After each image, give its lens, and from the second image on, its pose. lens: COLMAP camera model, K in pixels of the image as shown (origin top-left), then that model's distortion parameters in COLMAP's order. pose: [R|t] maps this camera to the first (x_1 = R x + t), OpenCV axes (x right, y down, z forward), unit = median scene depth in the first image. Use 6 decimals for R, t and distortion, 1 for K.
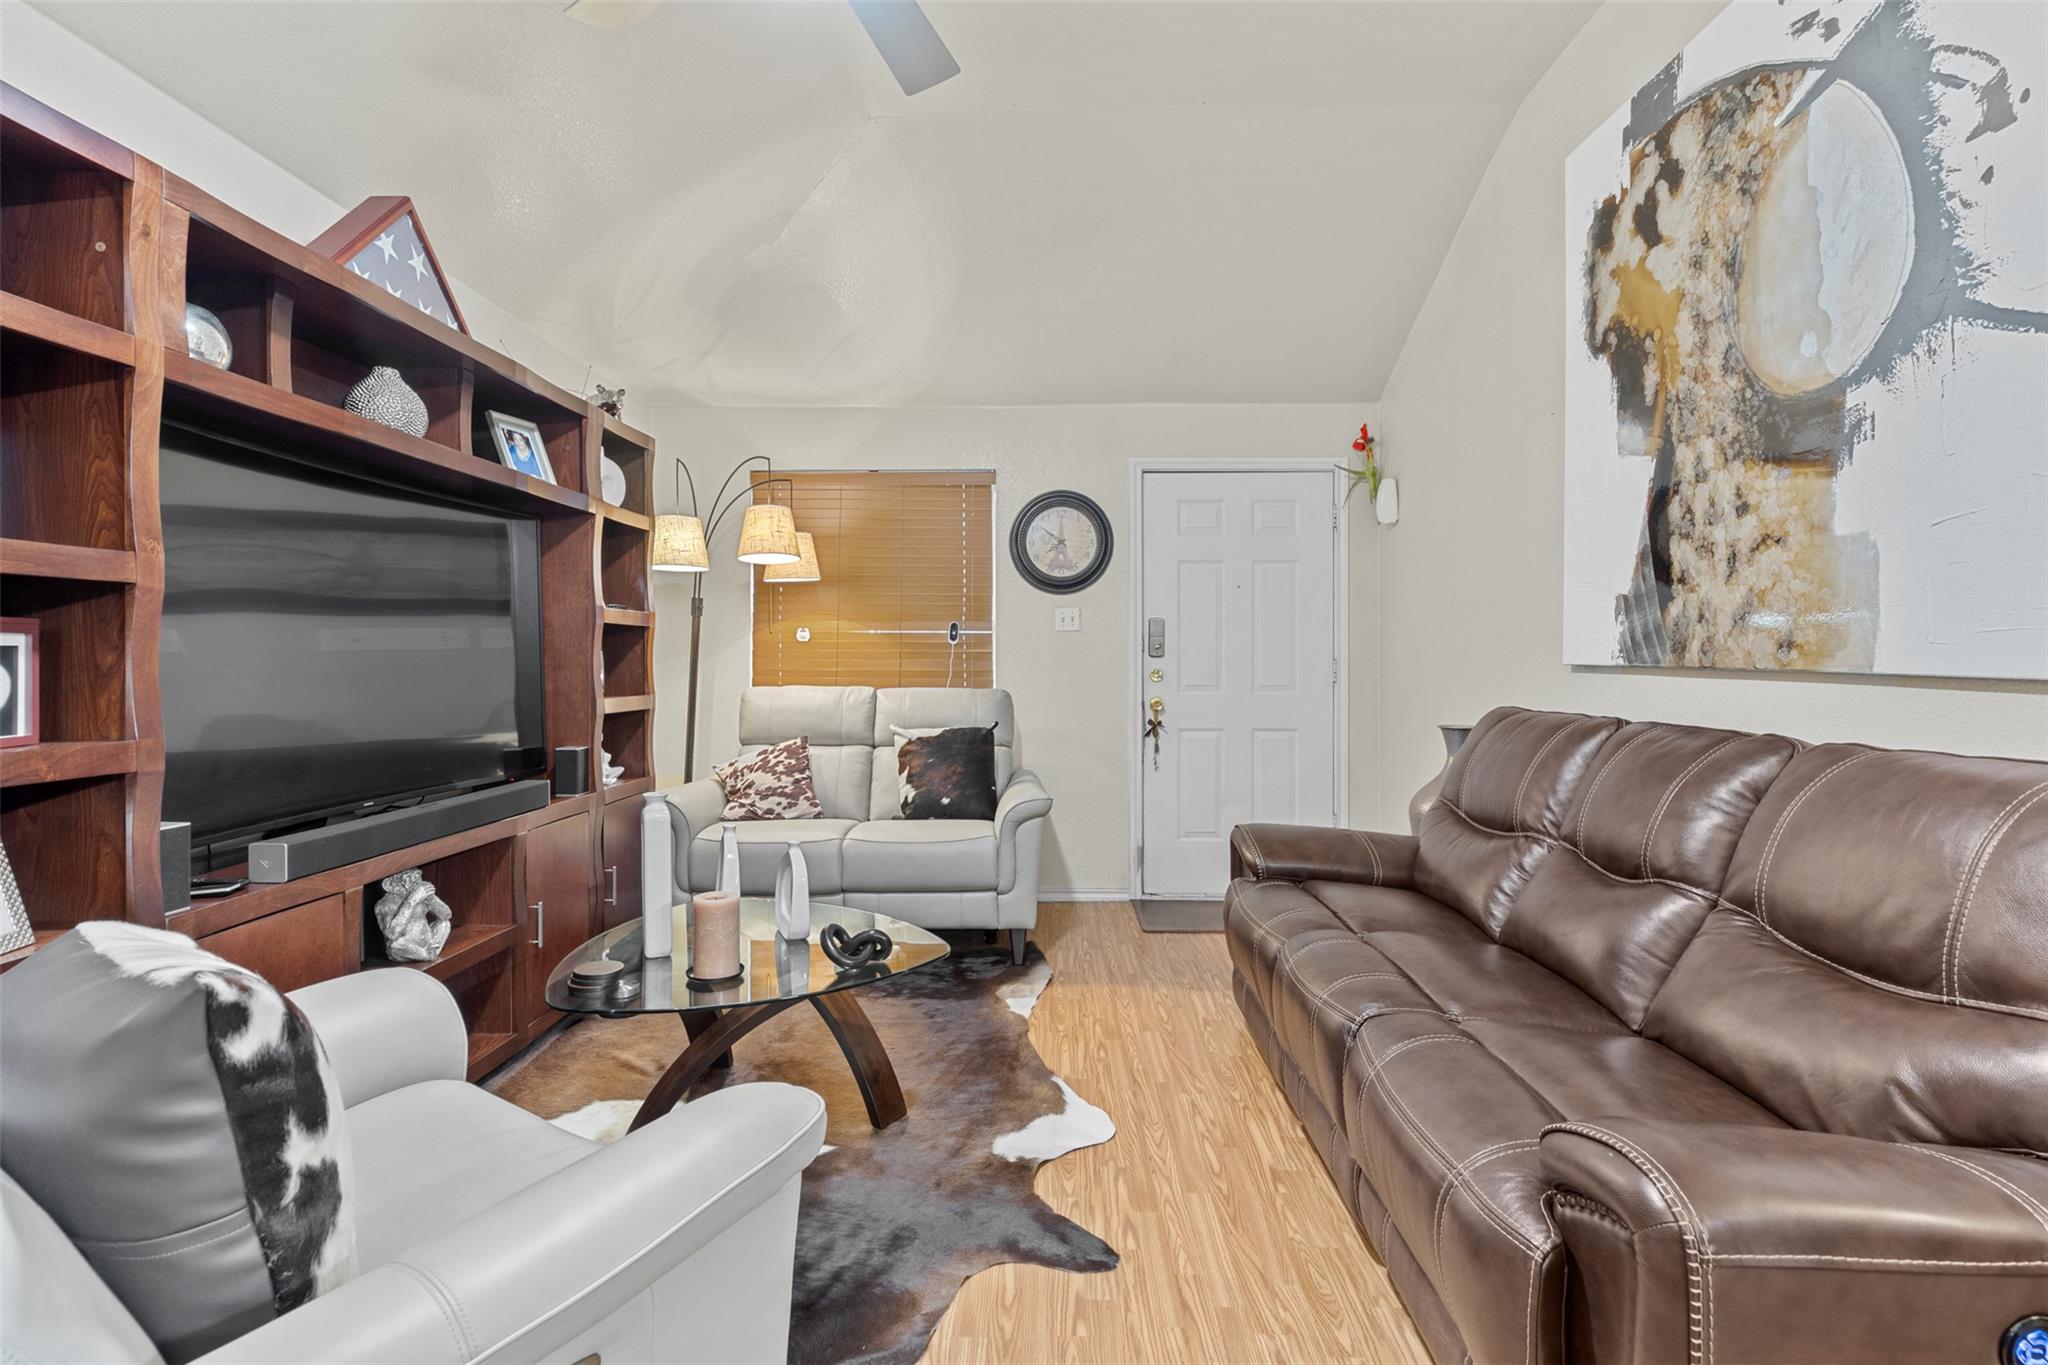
lens RADIAL K [[951.6, 0, 1019.5], [0, 951.6, 662.5], [0, 0, 1]] dist [-0.004660, 0.001965]
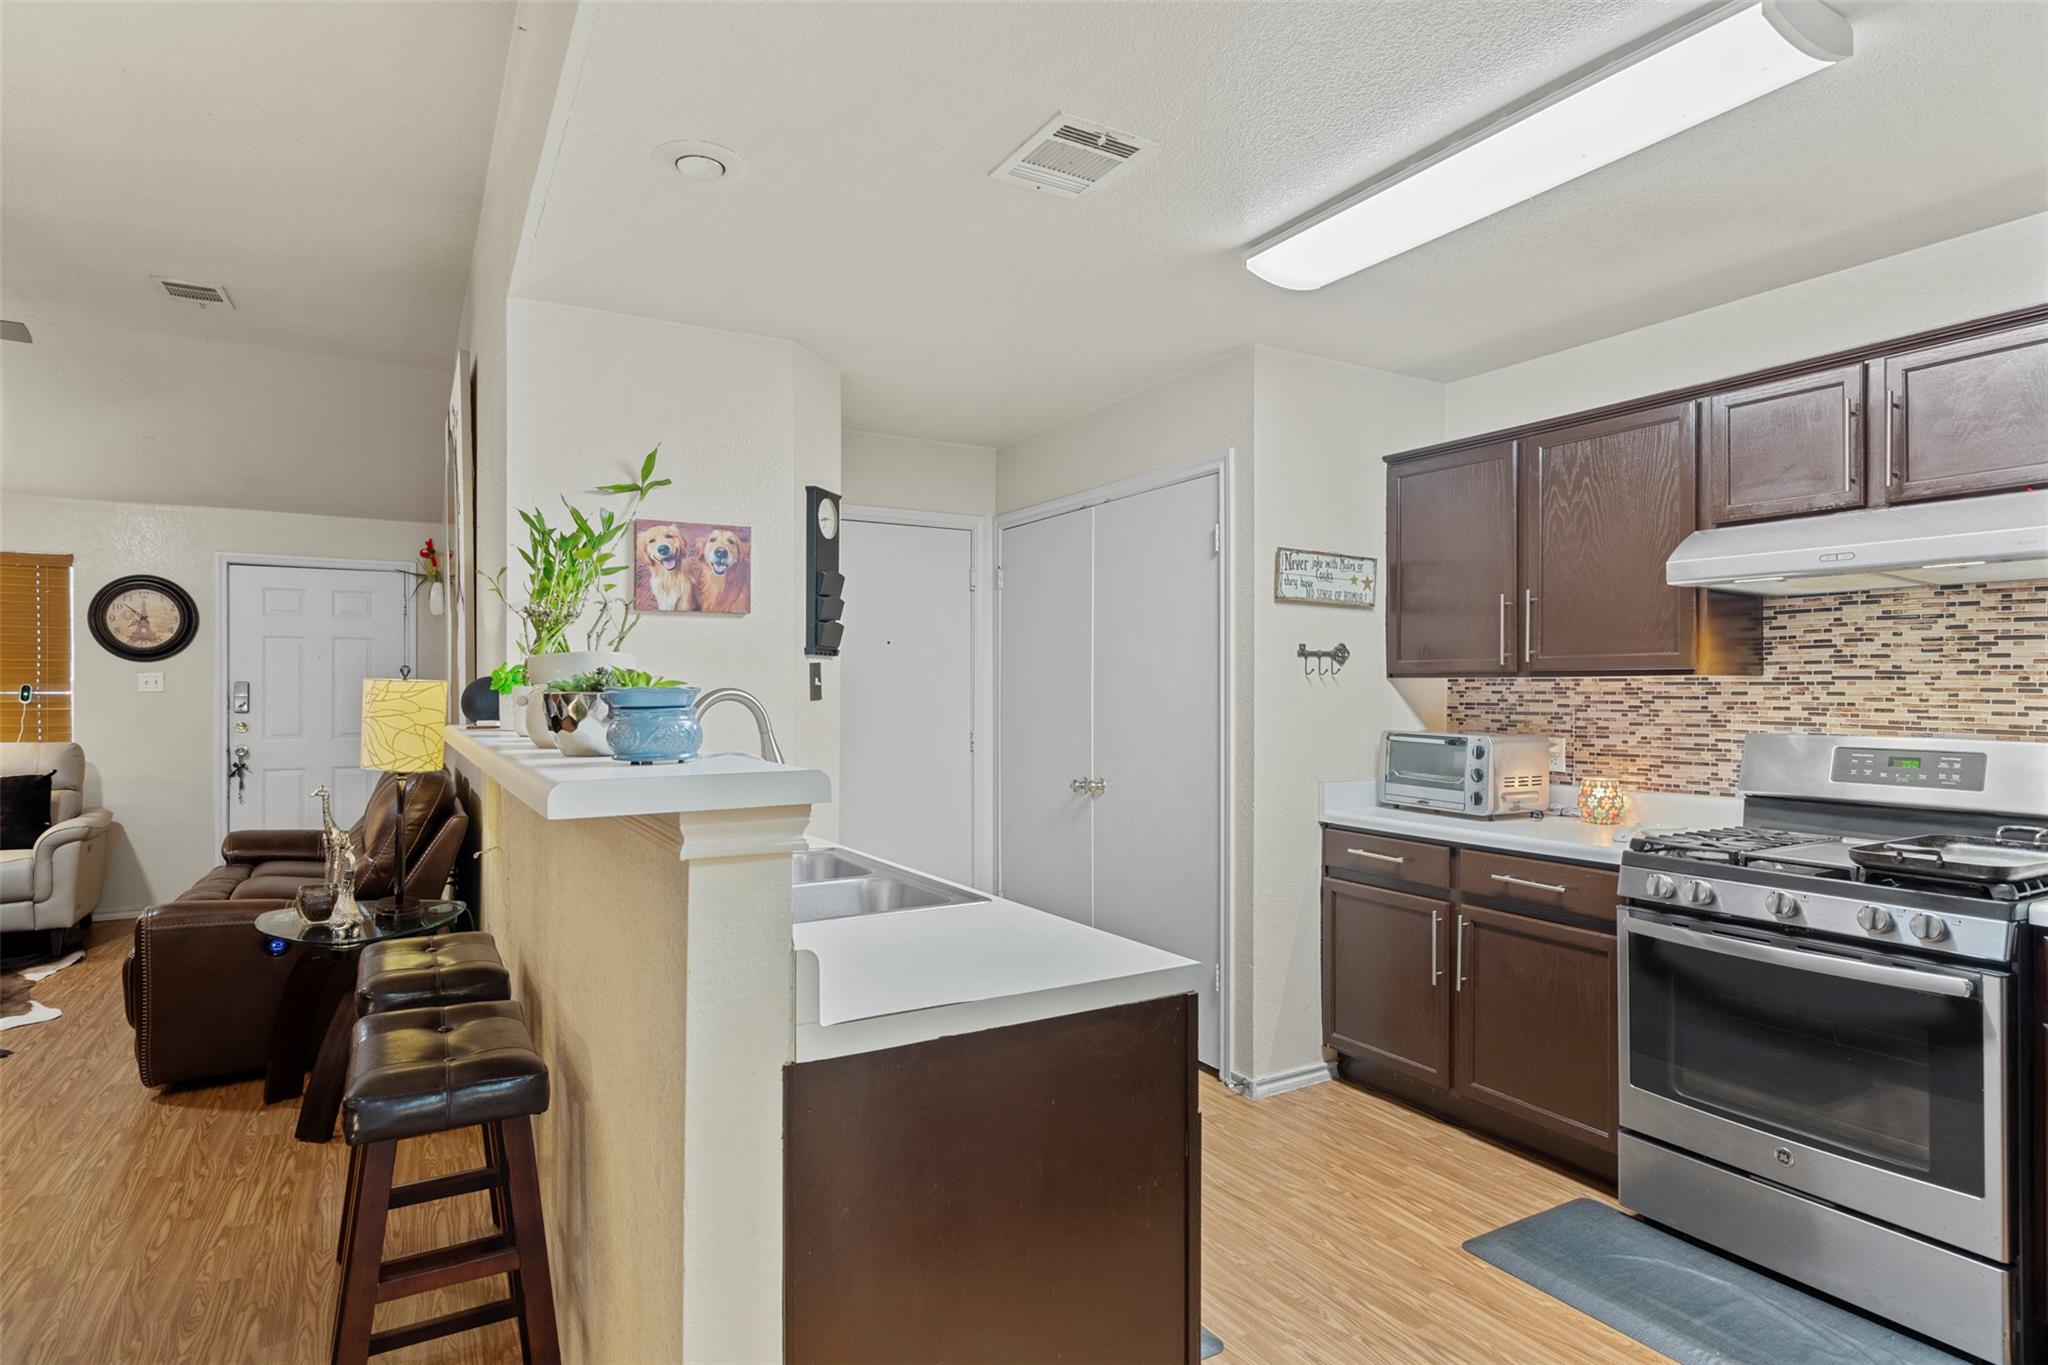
lens RADIAL K [[1078.1, 0, 1027.9], [0, 1078.1, 688.6], [0, 0, 1]] dist [0.002837, -0.001886]
pose [[0.850762, -0.000939, 0.525550, 0.498030], [0.002343, 0.999995, -0.002006, -0.057734], [-0.525545, 0.002939, 0.850761, -1.339563]]
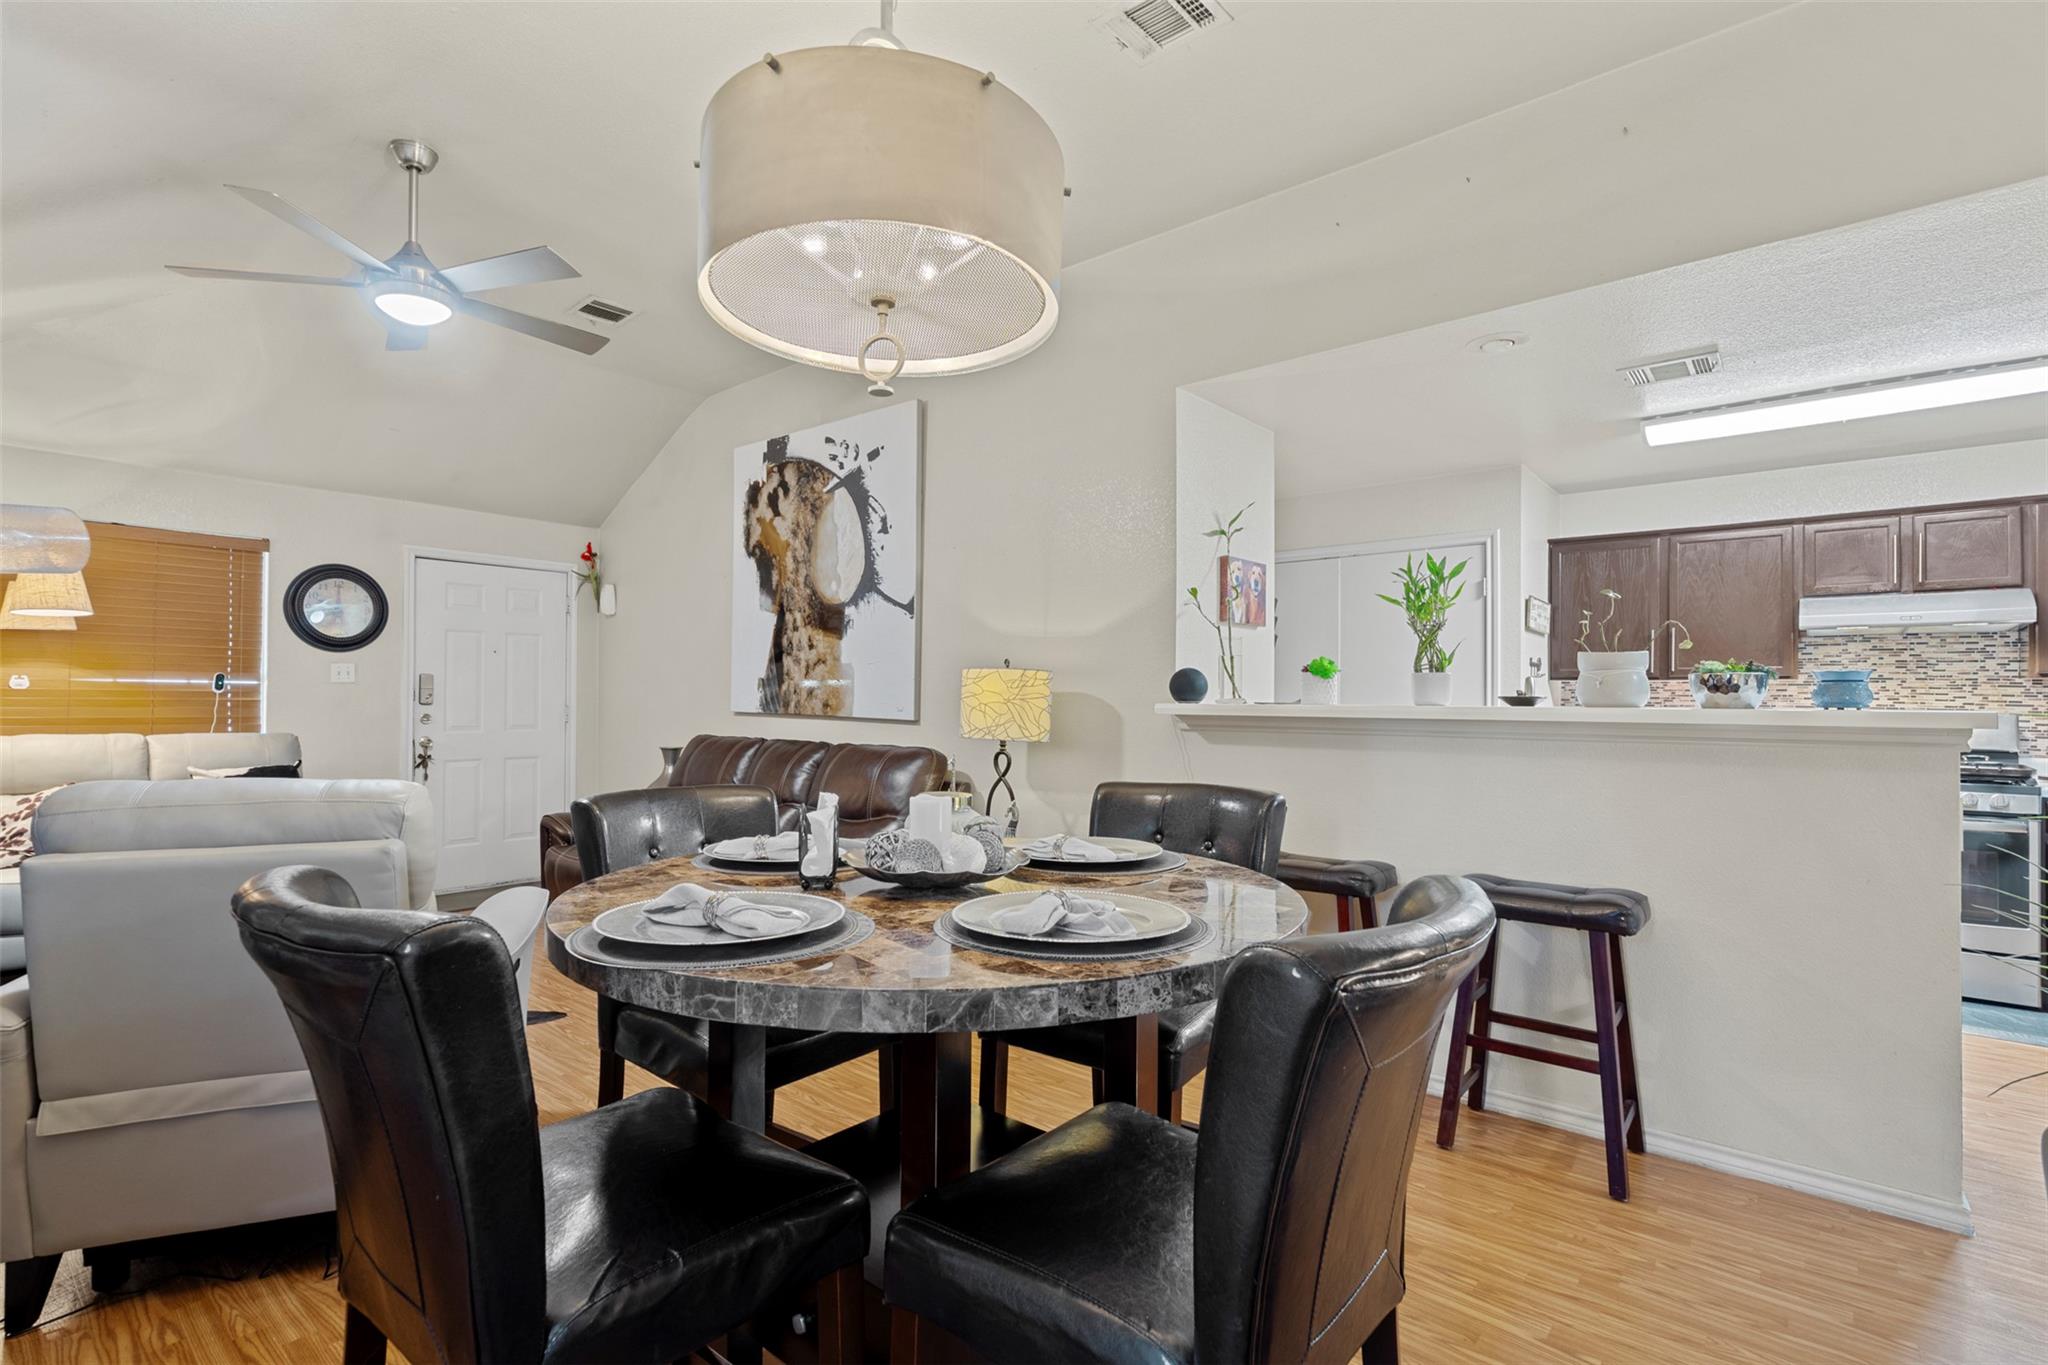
lens RADIAL K [[951.6, 0, 1018.2], [0, 951.6, 692.5], [0, 0, 1]] dist [-0.004660, 0.001965]
pose [[0.626790, 0.007682, 0.779151, -0.621858], [-0.003952, 0.999970, -0.006680, -0.029554], [-0.779178, 0.001108, 0.626801, -0.724302]]
